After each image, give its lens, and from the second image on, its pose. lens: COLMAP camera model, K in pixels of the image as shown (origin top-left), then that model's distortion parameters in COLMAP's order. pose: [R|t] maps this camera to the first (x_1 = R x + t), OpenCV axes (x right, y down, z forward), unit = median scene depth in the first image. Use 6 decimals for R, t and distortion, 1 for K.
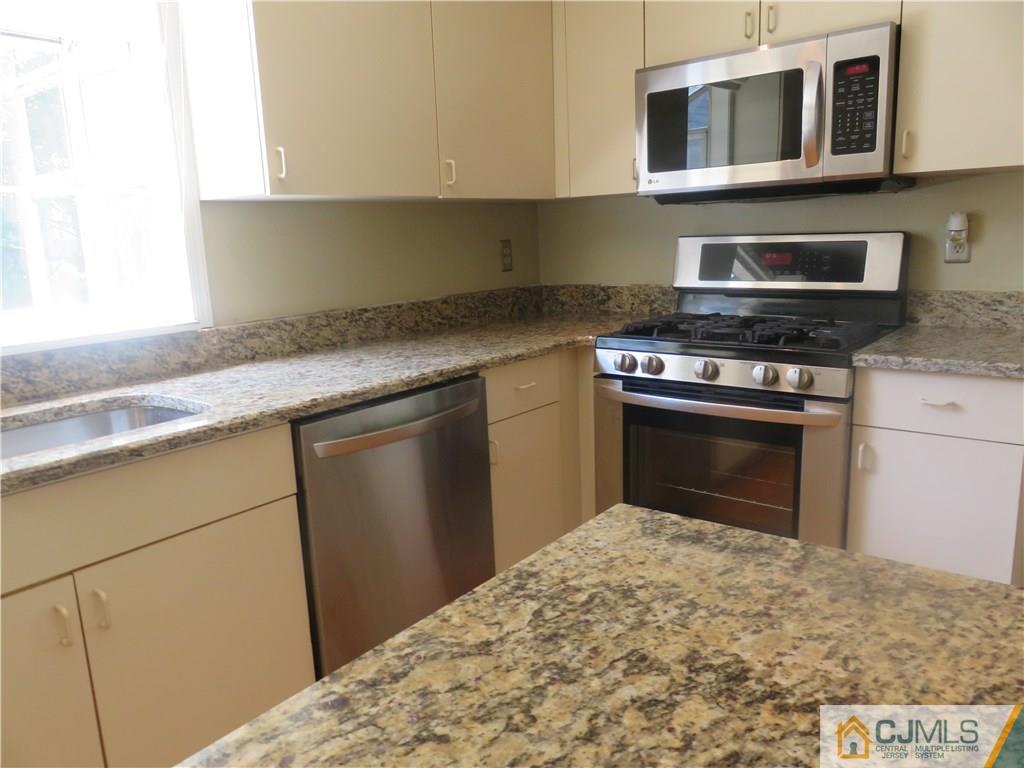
lens RADIAL K [[748.4, 0, 511.3], [0, 748.4, 389.1], [0, 0, 1]] dist [-0.035635, 0.000005]
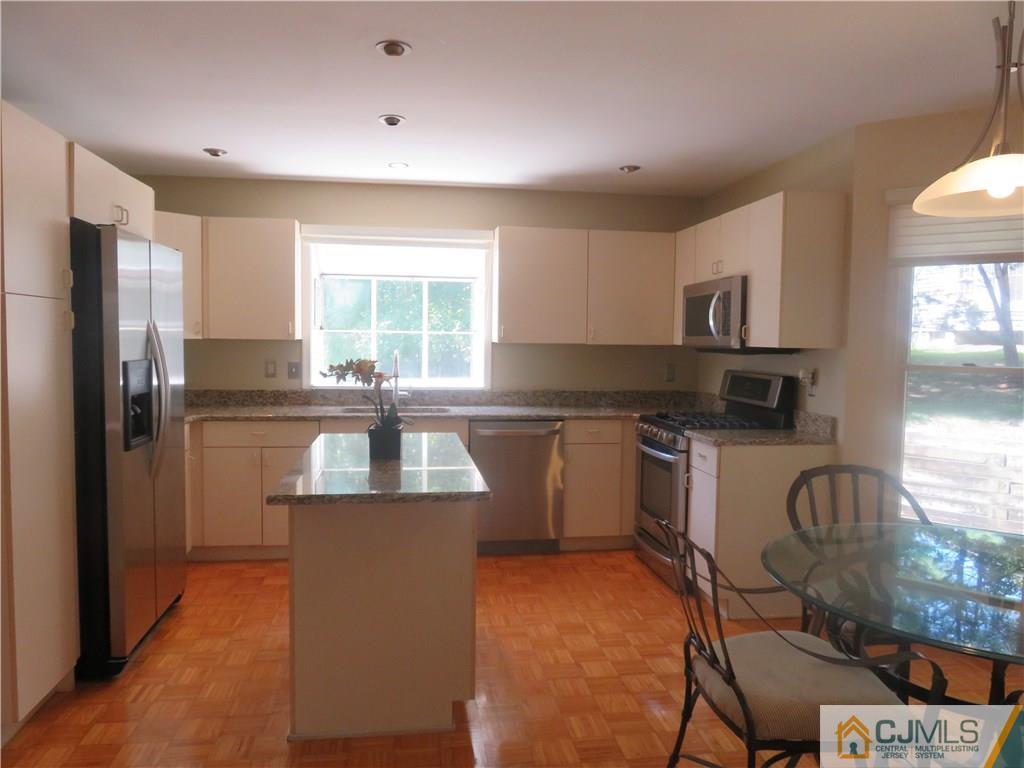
lens RADIAL K [[748.4, 0, 511.3], [0, 748.4, 389.1], [0, 0, 1]] dist [-0.035635, 0.000005]
pose [[0.725341, 0.096300, -0.681621, 1.346275], [-0.181488, 0.981887, -0.054407, 0.039206], [0.664035, 0.163170, 0.729680, -0.797321]]
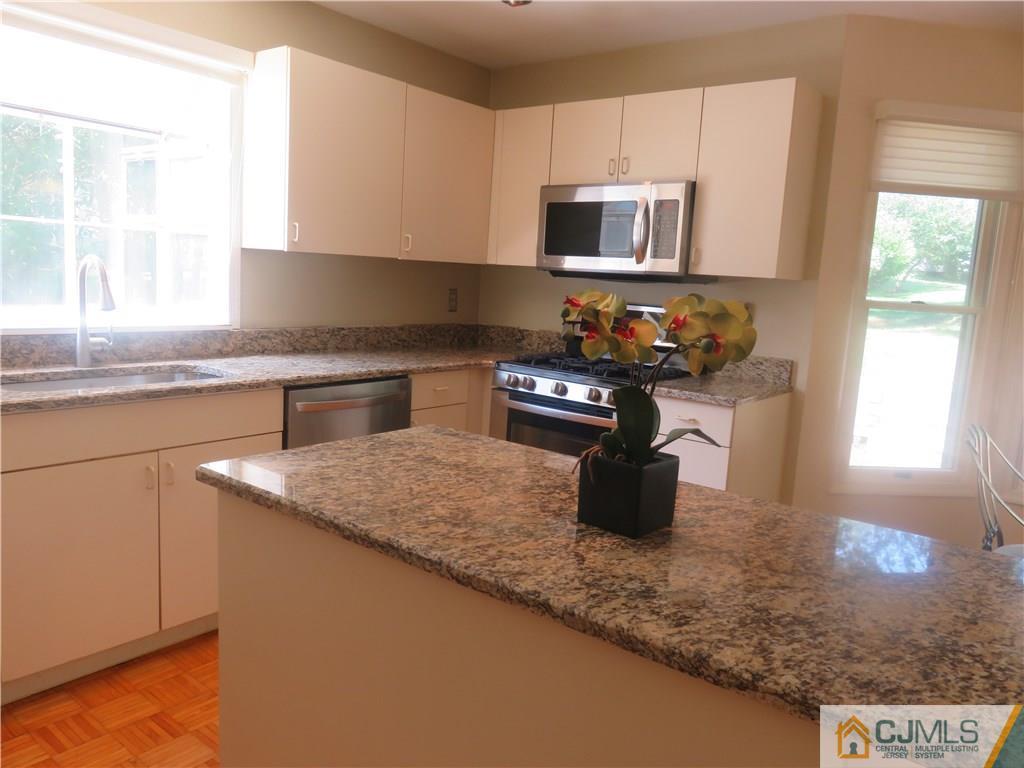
lens RADIAL K [[748.4, 0, 511.3], [0, 748.4, 389.1], [0, 0, 1]] dist [-0.035635, 0.000005]
pose [[0.995224, 0.097330, 0.007509, 0.150352], [-0.096821, 0.993978, -0.051326, 0.061357], [-0.012459, 0.050354, 0.998654, -0.511387]]
